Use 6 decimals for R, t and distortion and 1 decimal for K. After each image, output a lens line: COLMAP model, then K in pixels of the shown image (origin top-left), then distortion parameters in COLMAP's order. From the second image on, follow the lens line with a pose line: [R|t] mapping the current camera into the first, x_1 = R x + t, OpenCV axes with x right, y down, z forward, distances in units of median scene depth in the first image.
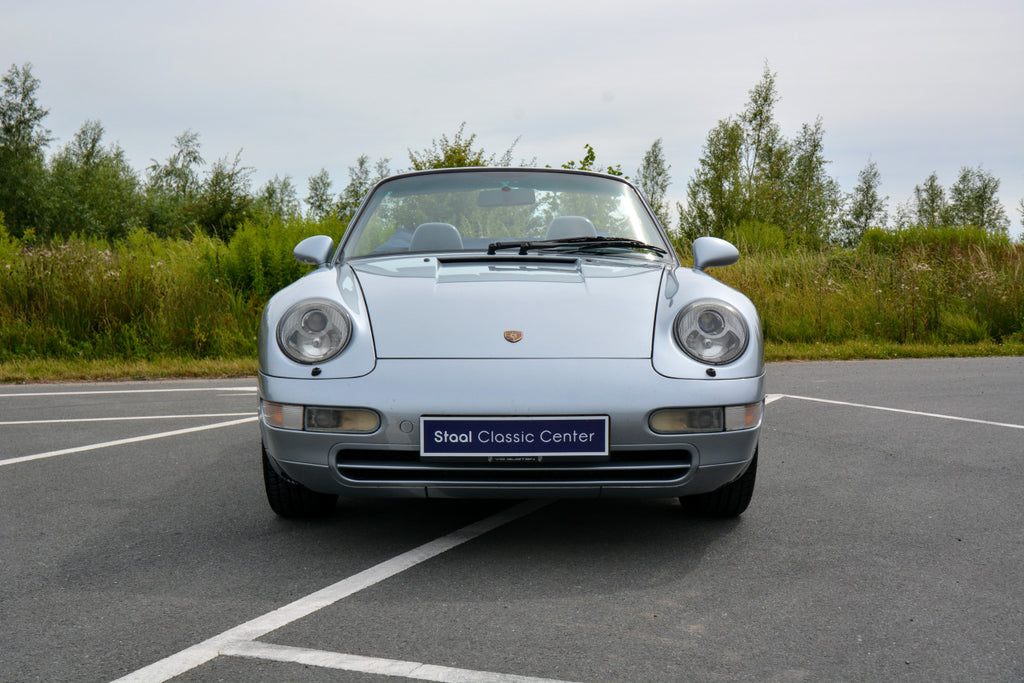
lens RADIAL K [[1300.6, 0, 488.9], [0, 1300.6, 349.9], [0, 0, 1]] dist [0.047214, 0.252882]
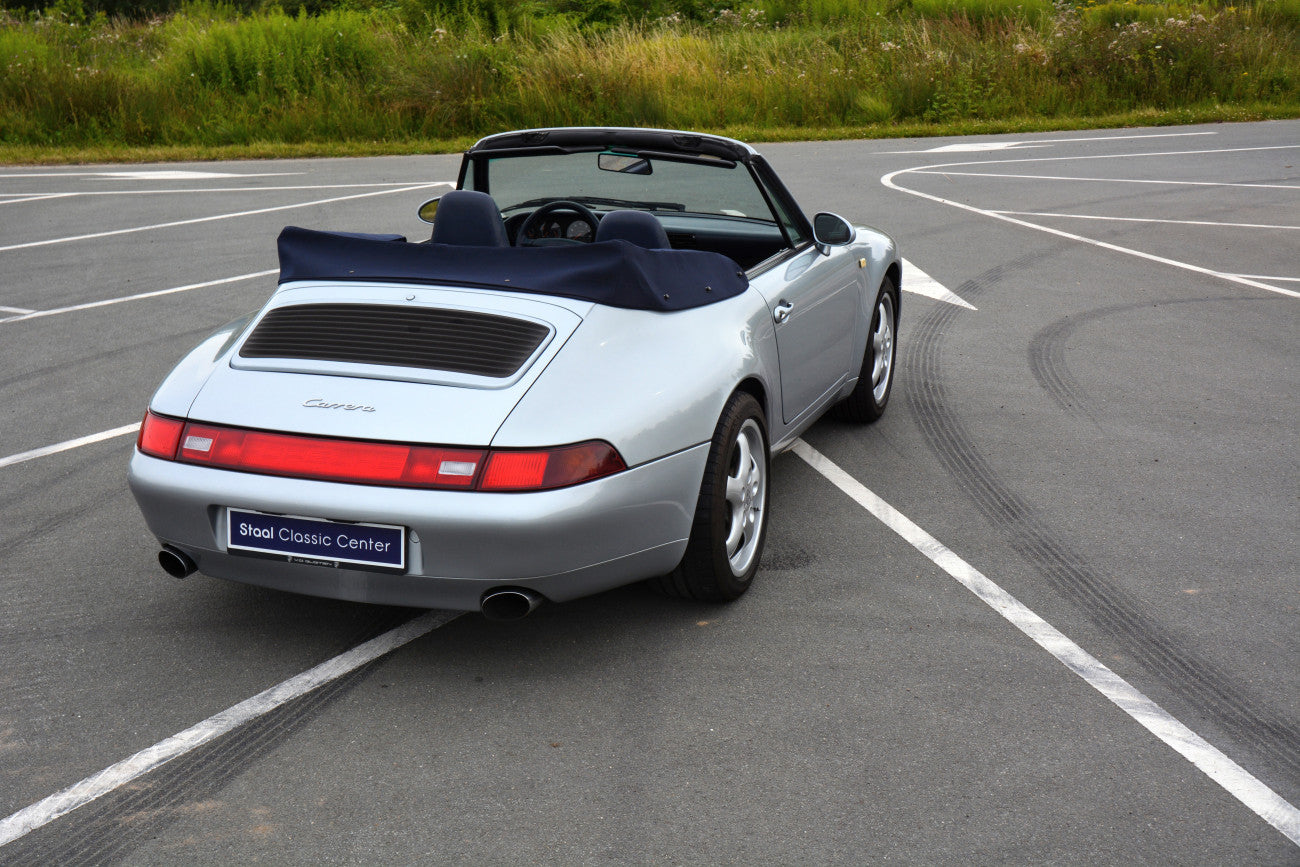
lens RADIAL K [[1645.4, 0, 621.3], [0, 1645.4, 442.1], [0, 0, 1]] dist [0.036252, 0.267515]
pose [[0.985425, 0.028420, -0.167722, 0.347419], [0.006918, 0.978435, 0.206438, -0.027798], [0.169972, -0.204590, 0.963977, -0.362372]]
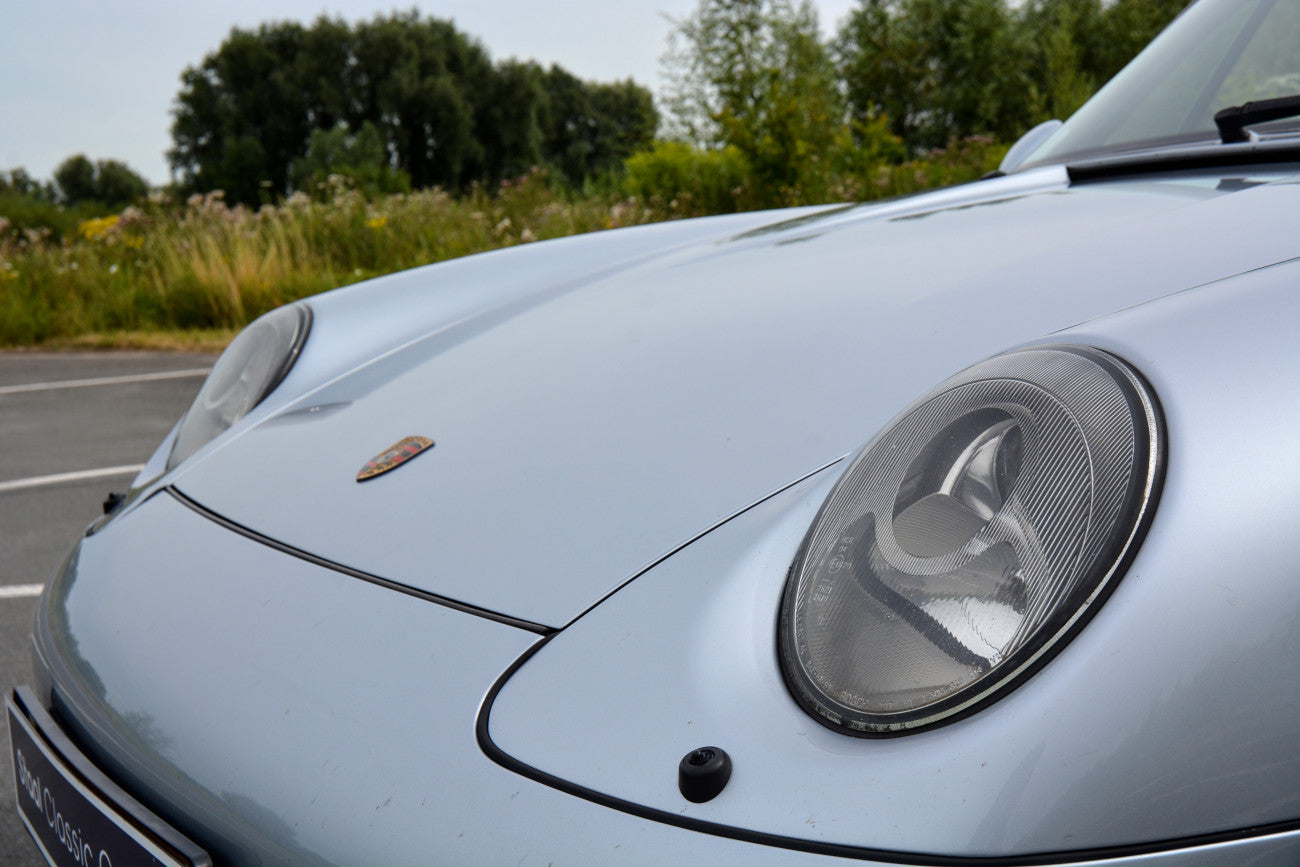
lens RADIAL K [[1614.6, 0, 627.7], [0, 1614.6, 432.1], [0, 0, 1]] dist [0.075556, 0.062678]
pose [[0.526660, 0.083586, -0.845957, 0.068511], [-0.012930, 0.995827, 0.090344, -0.009674], [0.849978, -0.036642, 0.525543, 0.171642]]
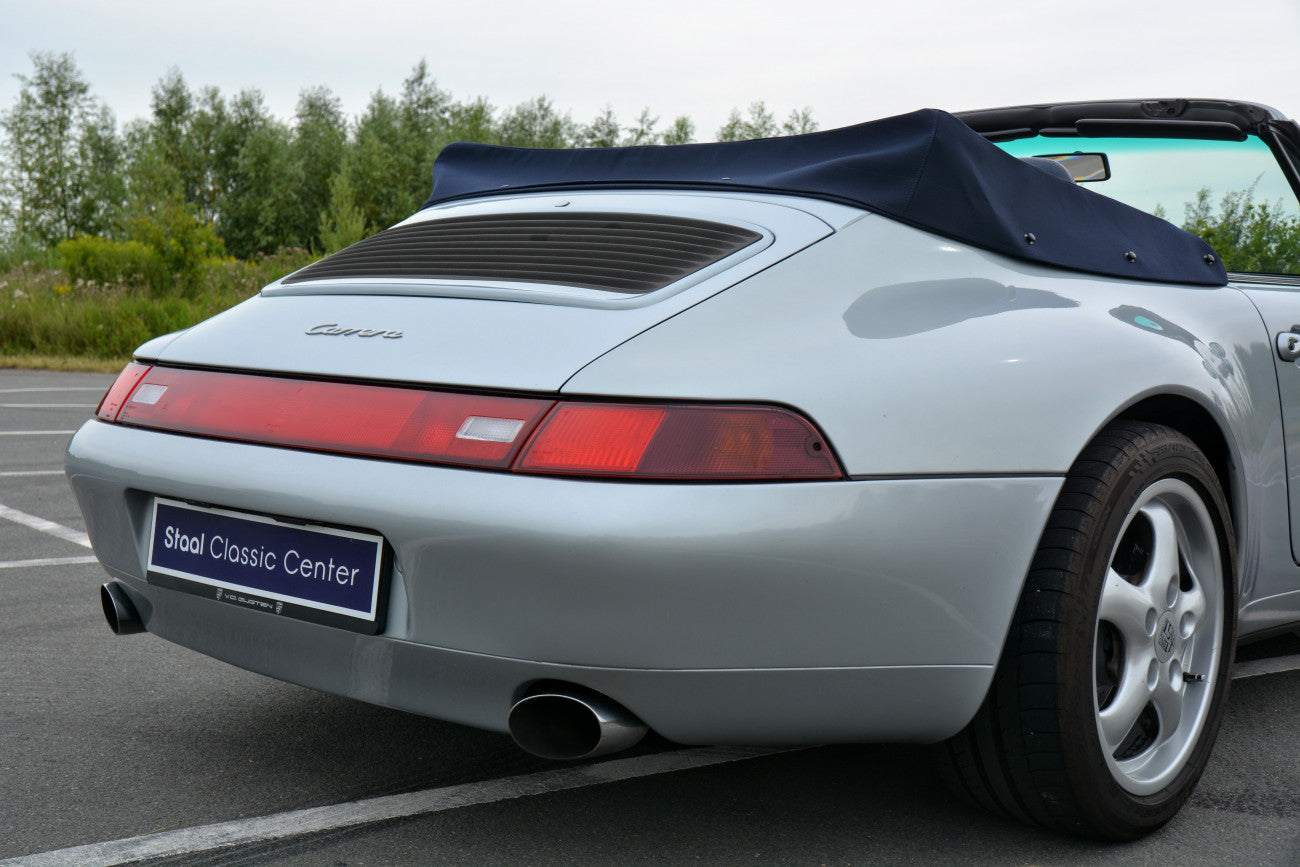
lens RADIAL K [[1645.4, 0, 621.3], [0, 1645.4, 442.1], [0, 0, 1]] dist [0.036252, 0.267515]
pose [[0.855735, 0.062266, -0.513654, 0.353216], [-0.057451, 0.998028, 0.025270, 0.017742], [0.514215, 0.007885, 0.857625, -0.246641]]
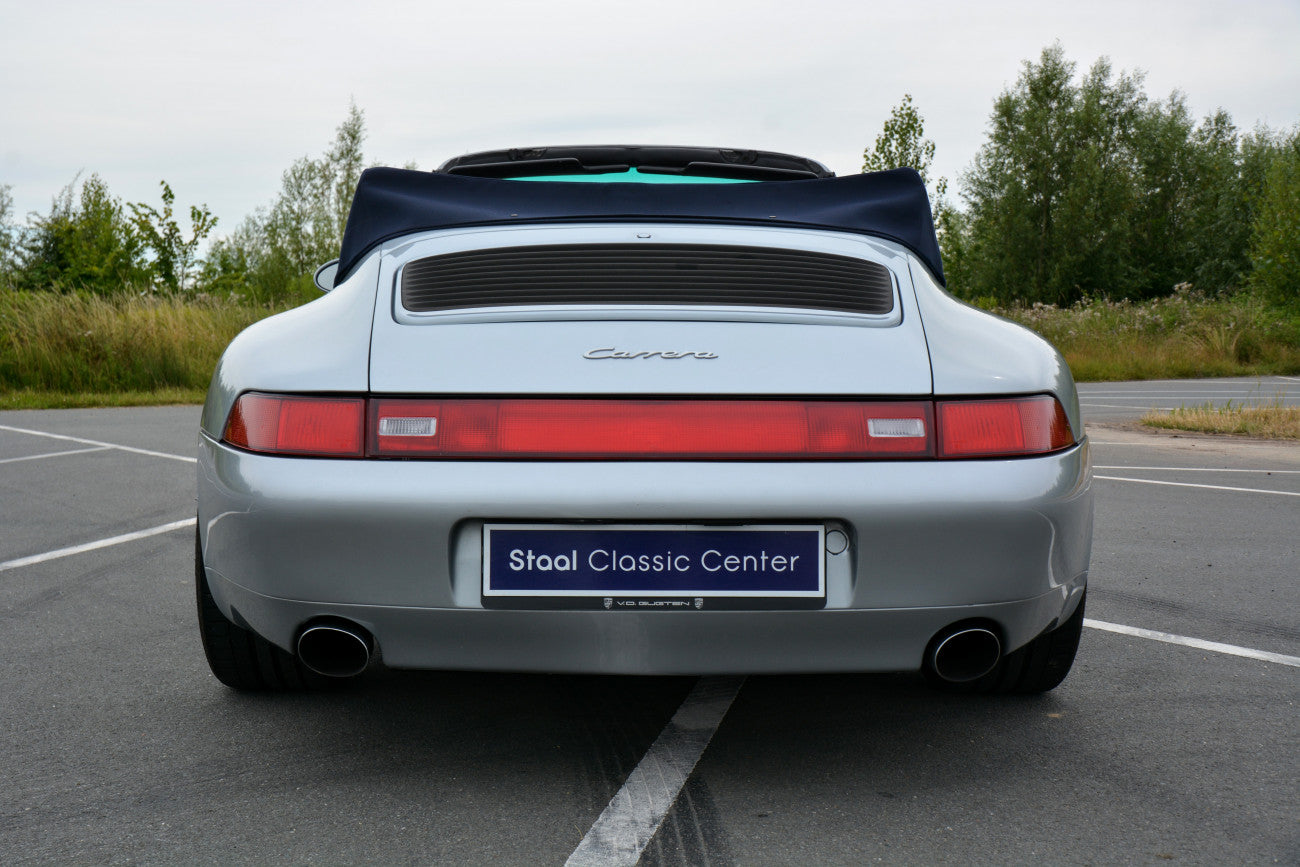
lens RADIAL K [[1651.2, 0, 620.7], [0, 1651.2, 444.2], [0, 0, 1]] dist [0.047214, 0.252882]
pose [[0.981147, -0.015893, 0.192607, 0.241772], [0.013513, 0.999815, 0.013664, 0.019335], [-0.192789, -0.010804, 0.981181, -0.285978]]
